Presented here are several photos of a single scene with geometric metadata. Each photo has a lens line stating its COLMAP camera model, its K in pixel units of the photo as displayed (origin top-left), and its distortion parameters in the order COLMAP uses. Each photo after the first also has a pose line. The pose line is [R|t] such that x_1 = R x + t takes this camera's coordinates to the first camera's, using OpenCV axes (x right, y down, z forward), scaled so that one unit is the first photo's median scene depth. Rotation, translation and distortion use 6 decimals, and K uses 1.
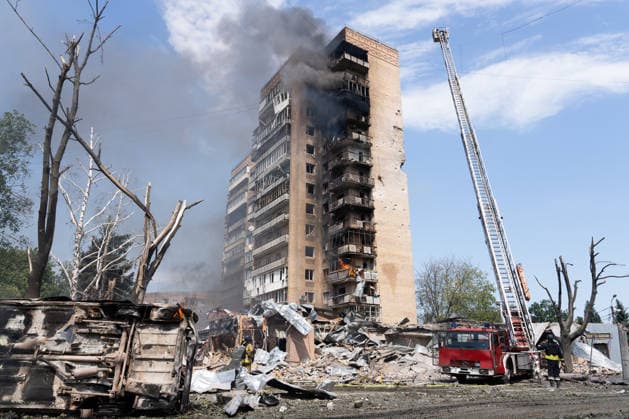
lens RADIAL K [[435.0, 0, 322.3], [0, 435.0, 209.6], [0, 0, 1]] dist [-0.003910, -0.001343]
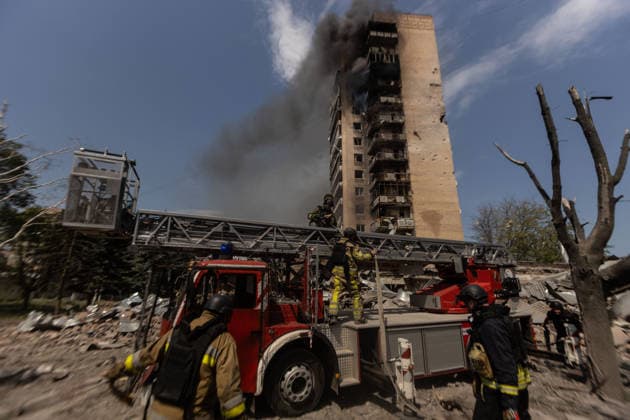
lens RADIAL K [[273.6, 0, 315.6], [0, 273.6, 212.4], [0, 0, 1]] dist [0.002178, -0.000319]
pose [[0.888681, -0.119172, -0.442769, 0.208689], [0.134704, 0.990879, 0.003667, 0.093304], [0.438293, -0.062901, 0.896628, 0.311207]]
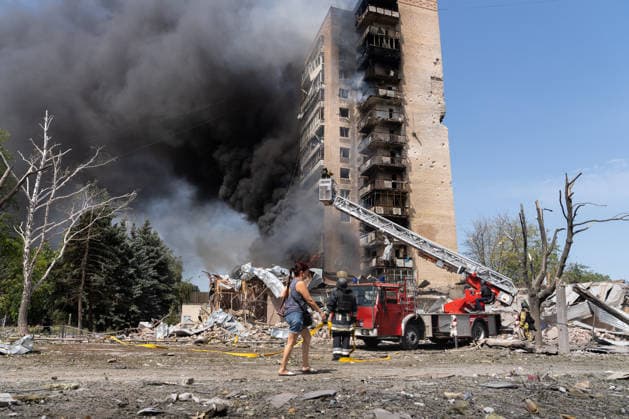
lens RADIAL K [[427.4, 0, 316.0], [0, 427.4, 206.0], [0, 0, 1]] dist [-0.003800, 0.000080]
pose [[0.965212, -0.061815, -0.254056, 0.169071], [0.076780, 0.995823, 0.049405, 0.021304], [0.249941, -0.067192, 0.965927, 0.052095]]
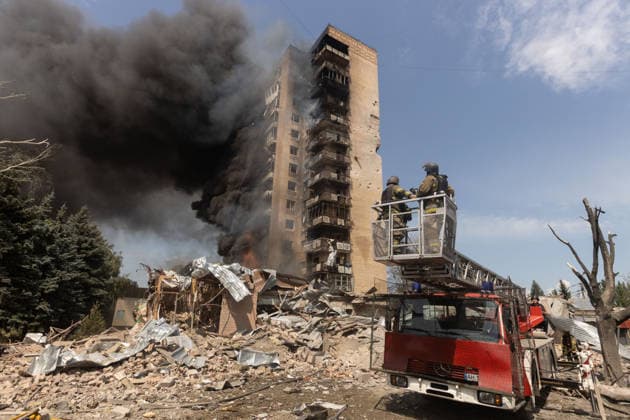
lens RADIAL K [[316.4, 0, 314.6], [0, 316.4, 208.0], [0, 0, 1]] dist [-0.000002, 0.000396]
pose [[0.999149, 0.020567, -0.035754, 0.065996], [-0.020794, 0.999766, -0.006000, 0.064303], [0.035622, 0.006738, 0.999343, 0.232665]]
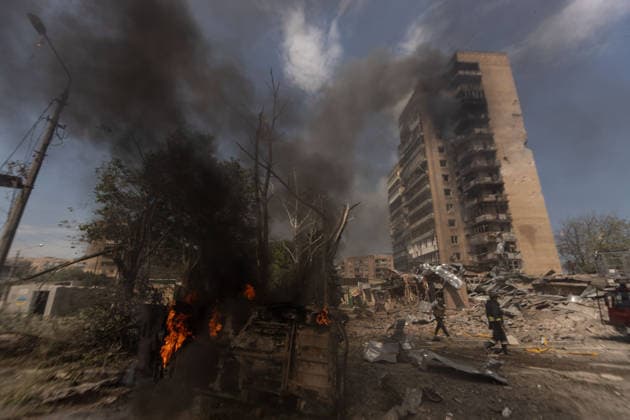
lens RADIAL K [[268.9, 0, 314.3], [0, 268.9, 212.8], [0, 0, 1]] dist [-0.001652, -0.000405]
pose [[0.870055, -0.135810, -0.473878, -0.001359], [0.154117, 0.988053, -0.000207, -0.002870], [0.468244, -0.072853, 0.880591, 0.054714]]
